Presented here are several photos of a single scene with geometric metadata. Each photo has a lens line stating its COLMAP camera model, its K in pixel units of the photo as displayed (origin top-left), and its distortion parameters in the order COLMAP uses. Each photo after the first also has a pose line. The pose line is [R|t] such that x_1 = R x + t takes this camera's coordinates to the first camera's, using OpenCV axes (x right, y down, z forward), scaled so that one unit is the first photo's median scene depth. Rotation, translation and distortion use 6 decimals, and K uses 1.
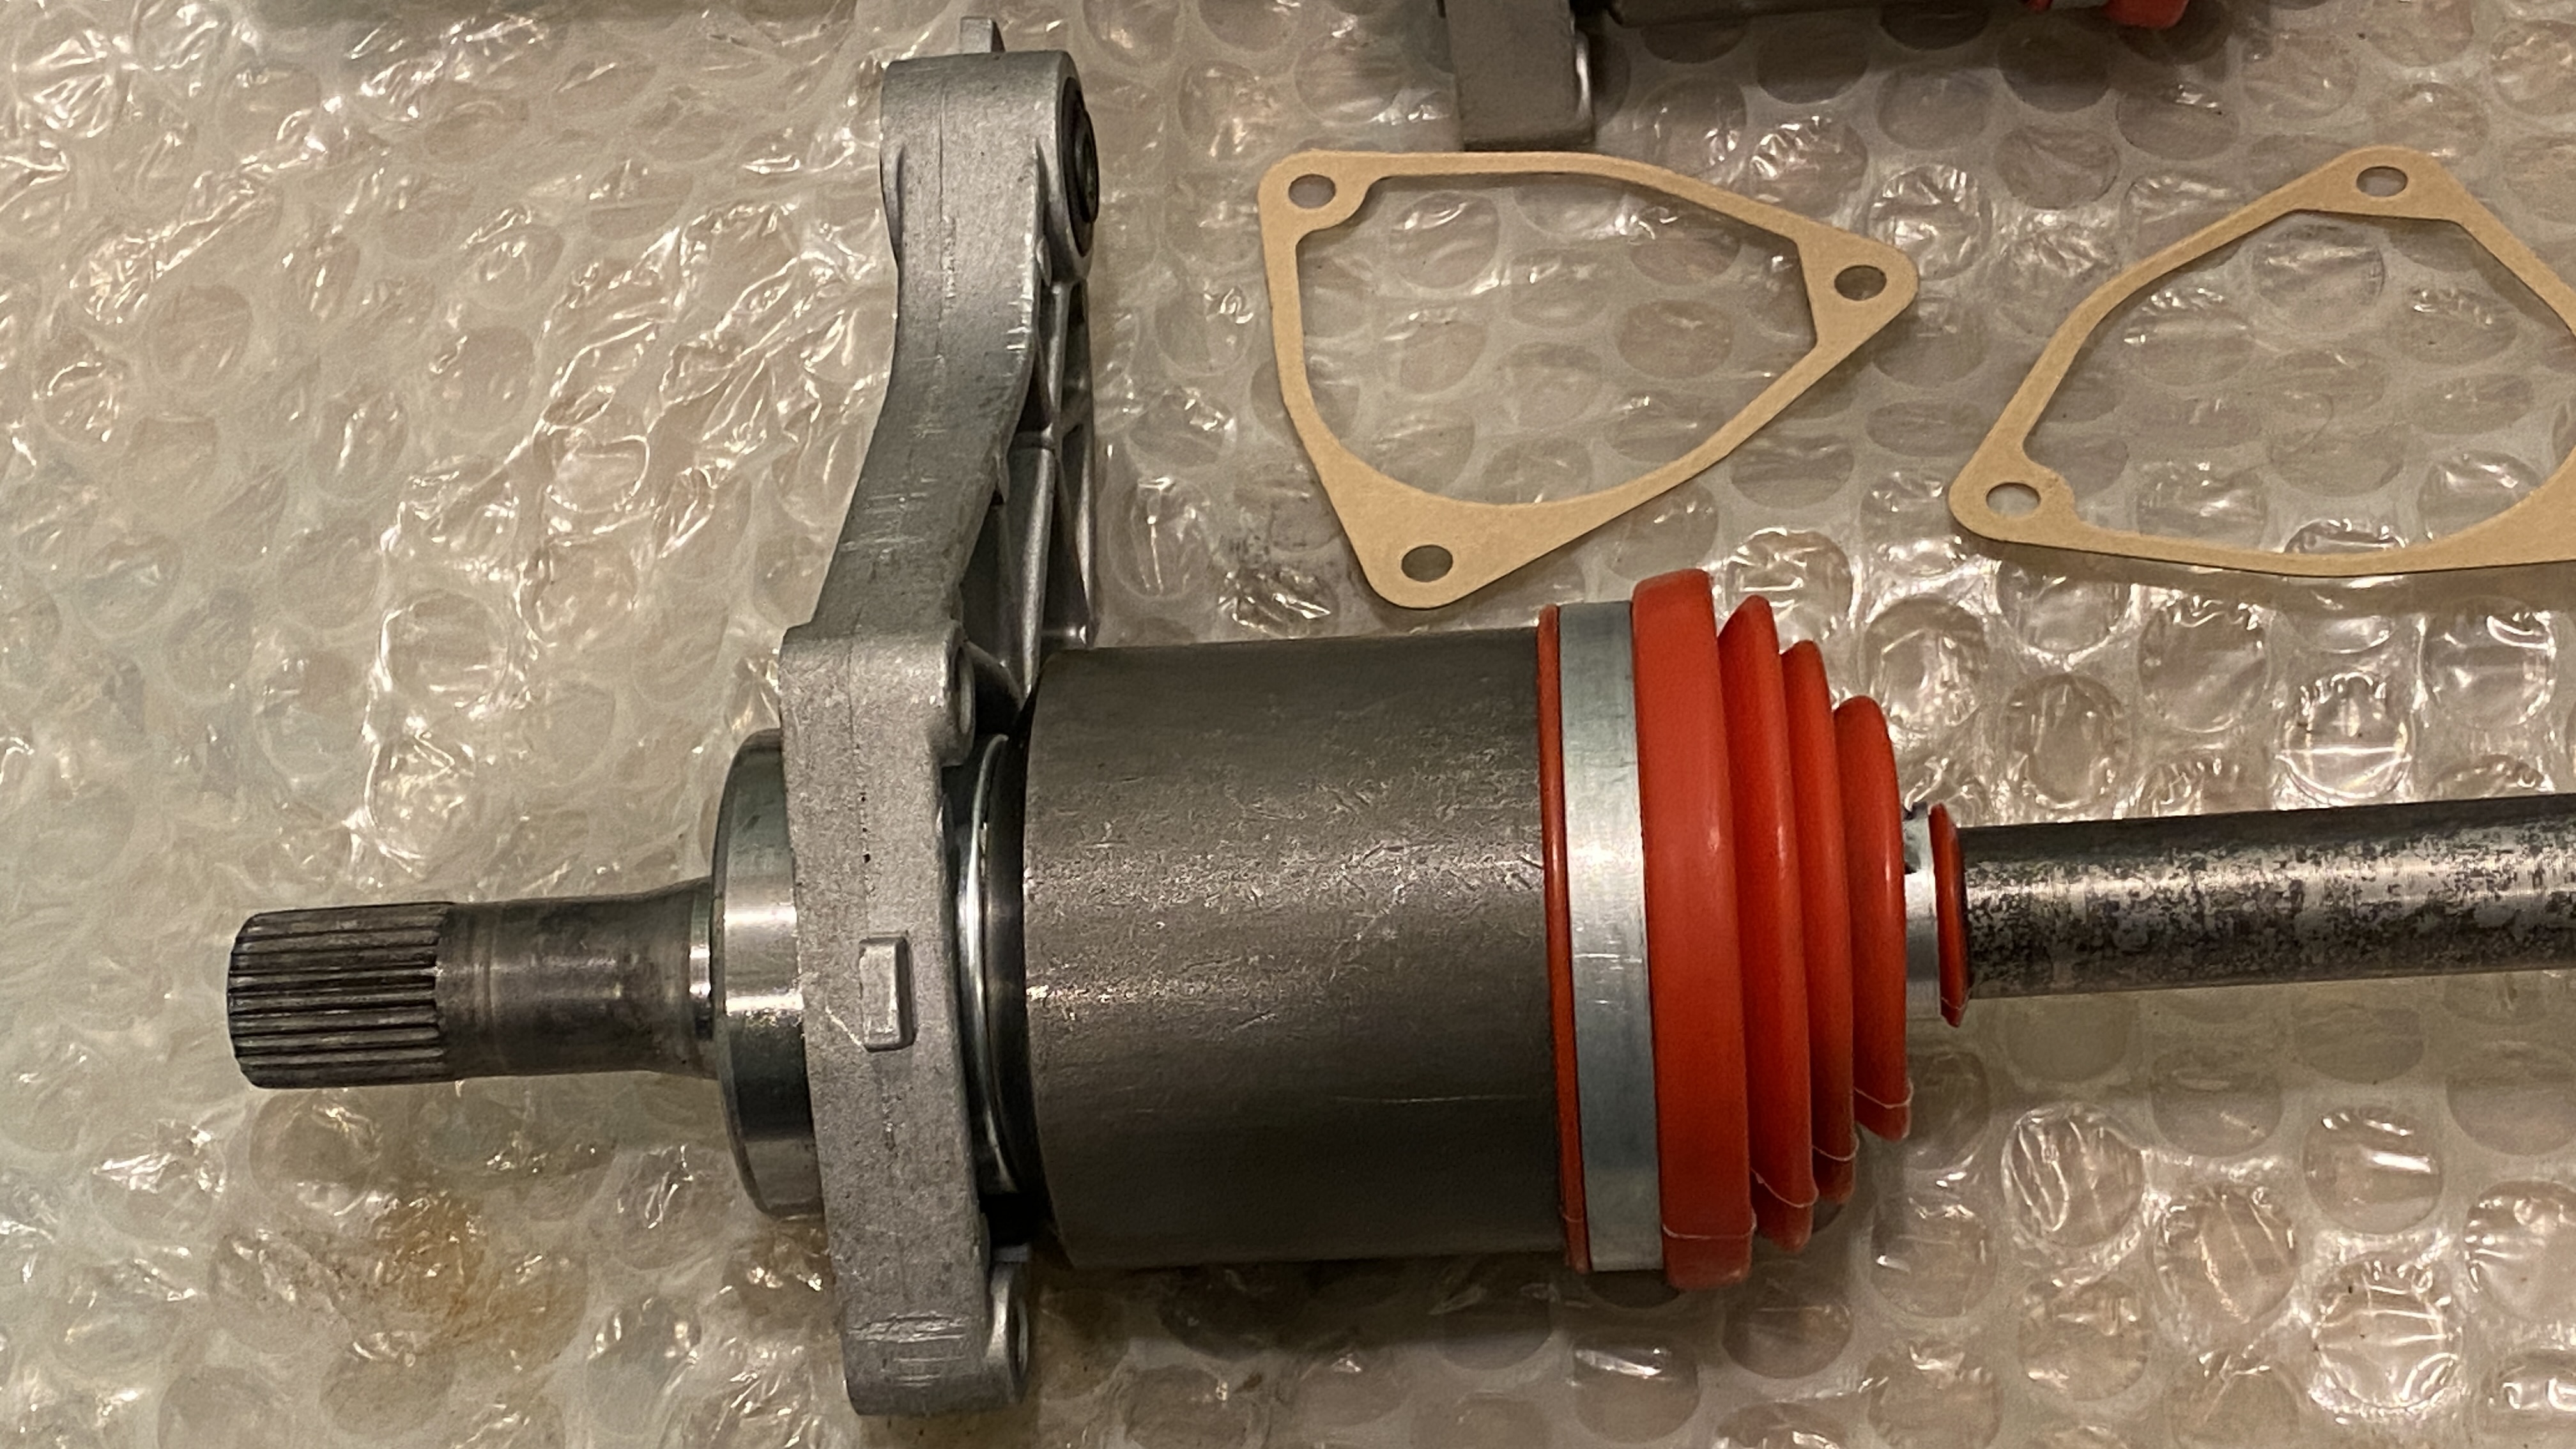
lens RADIAL K [[3760.2, 0, 1288.0], [0, 3760.2, 724.5], [0, 0, 1]] dist [0.102390, -0.017445]
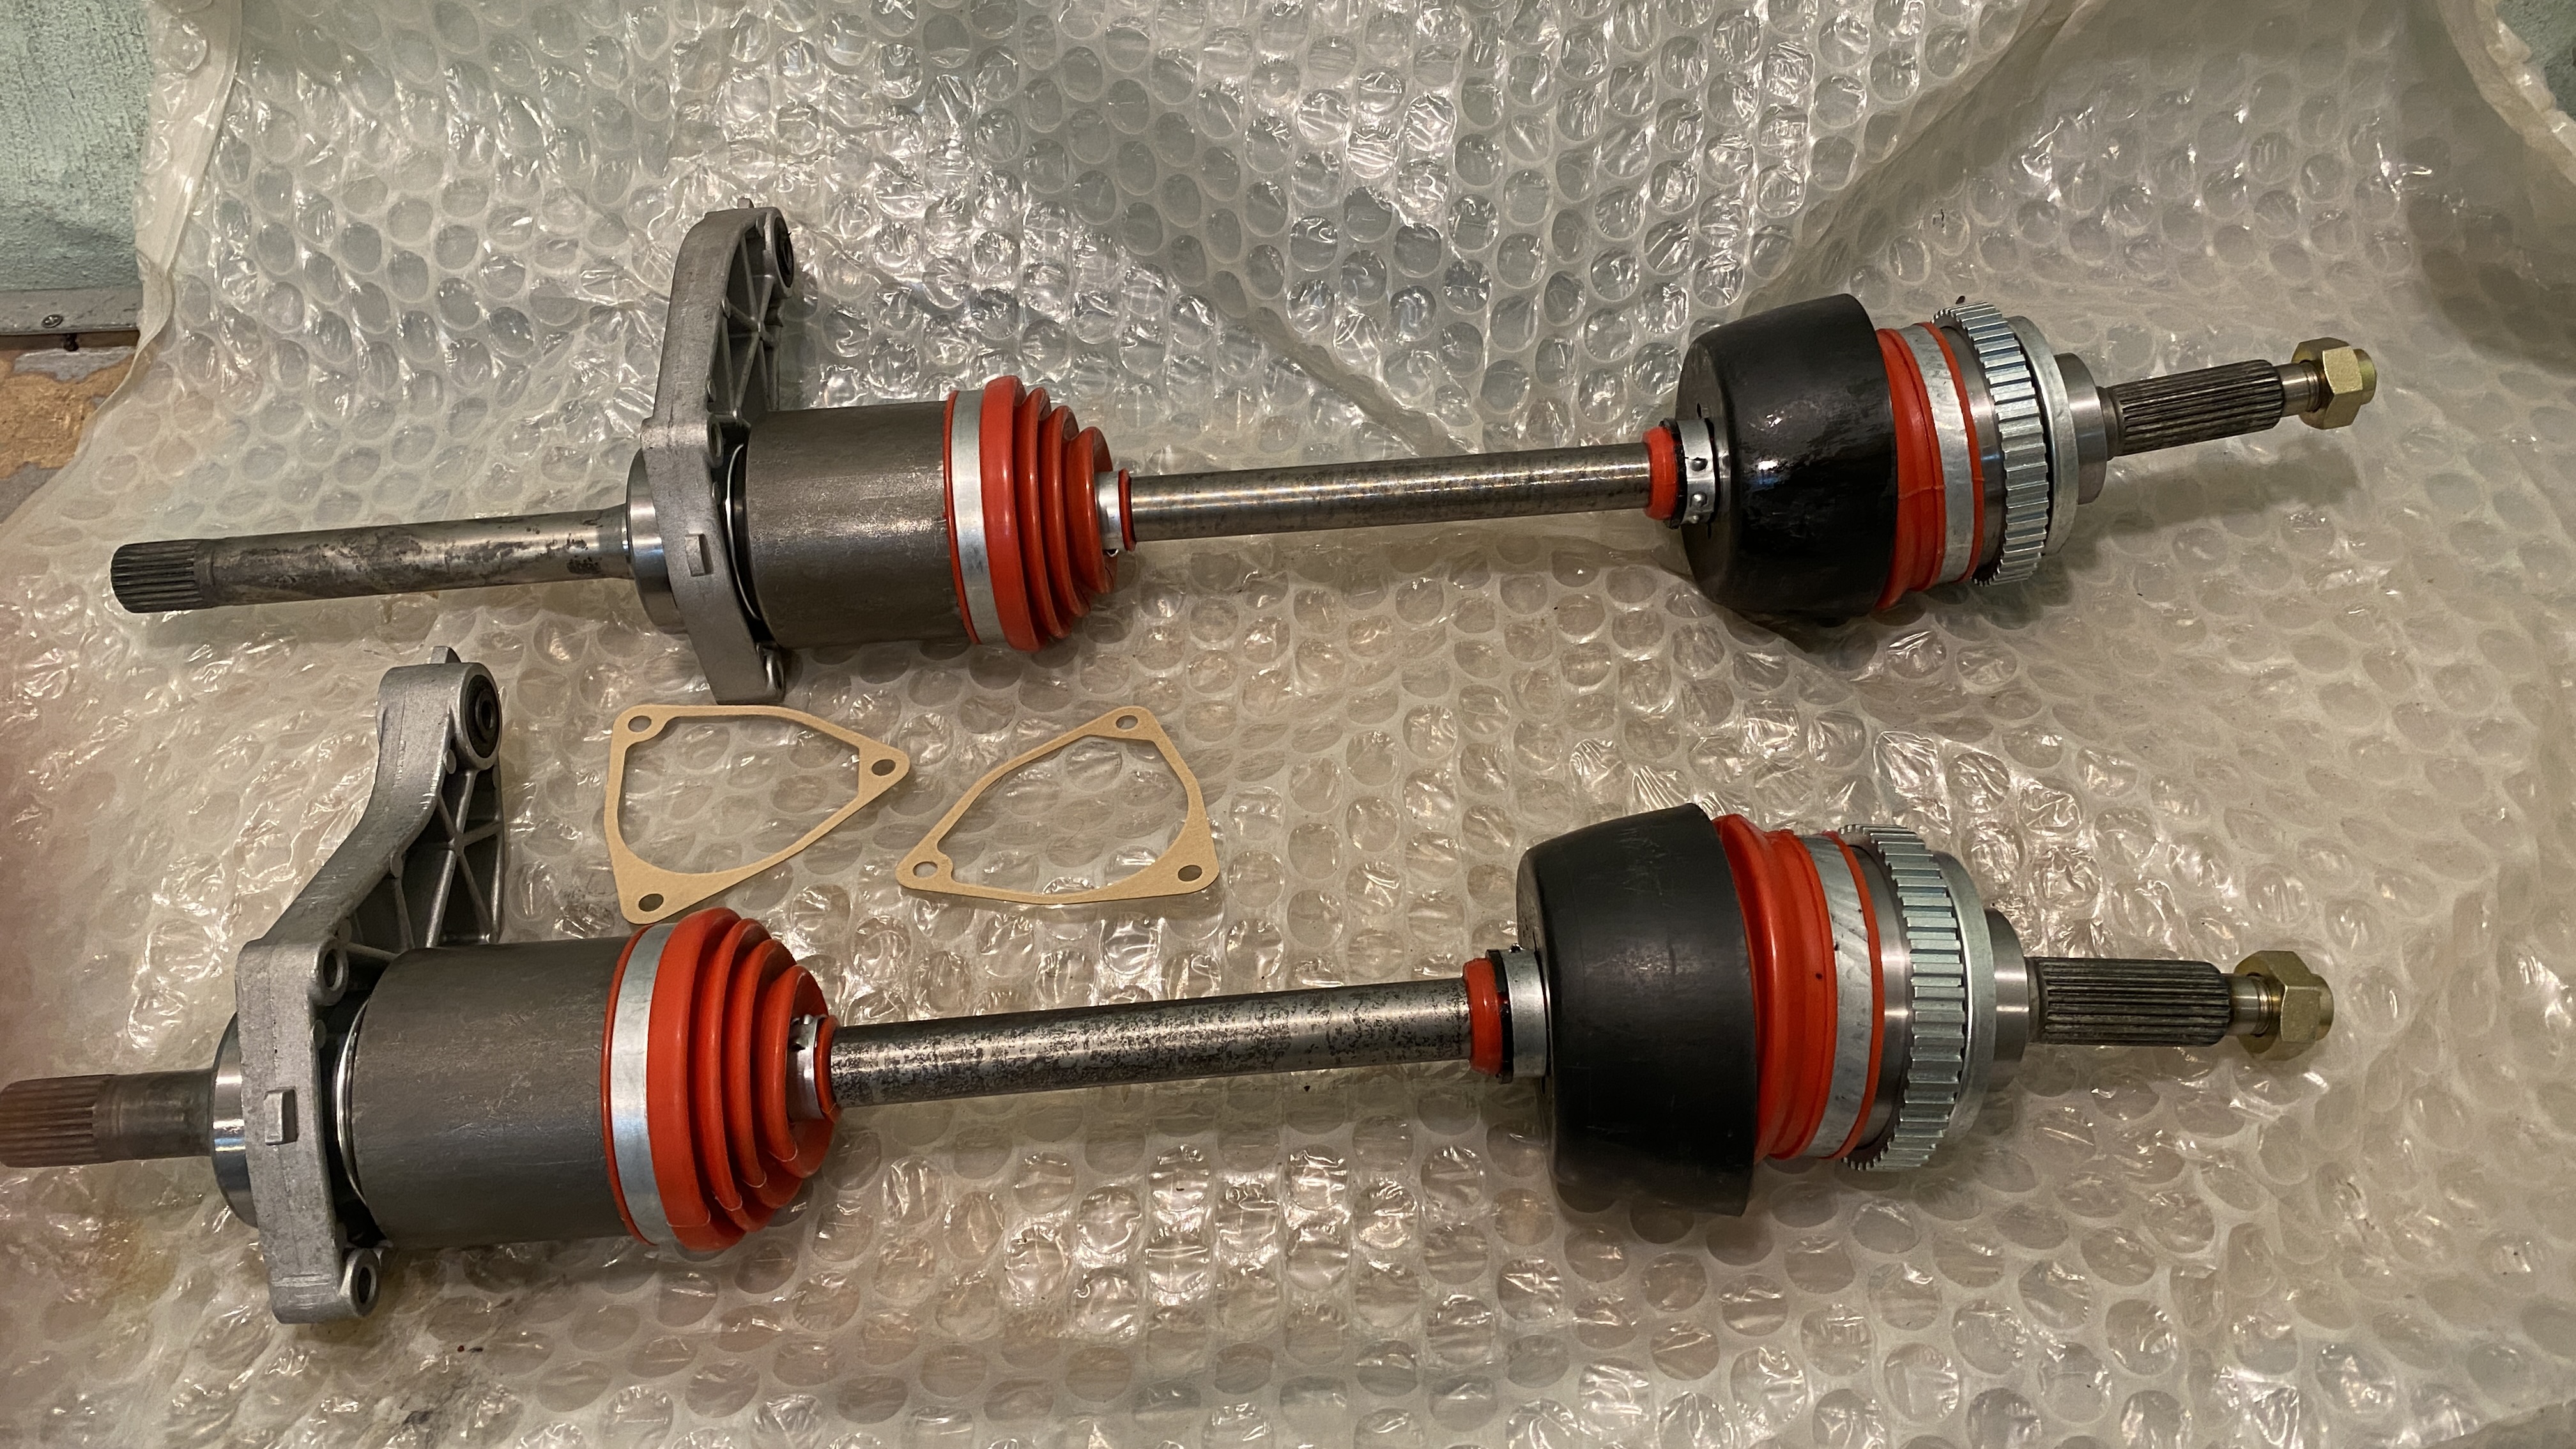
lens RADIAL K [[1910.3, 0, 1288.0], [0, 1910.3, 724.5], [0, 0, 1]] dist [-0.006474, -0.029187]
pose [[0.993319, -0.001594, 0.115387, 0.261158], [0.015644, 0.992534, -0.120960, -0.006649], [-0.114333, 0.121957, 0.985928, -0.103026]]
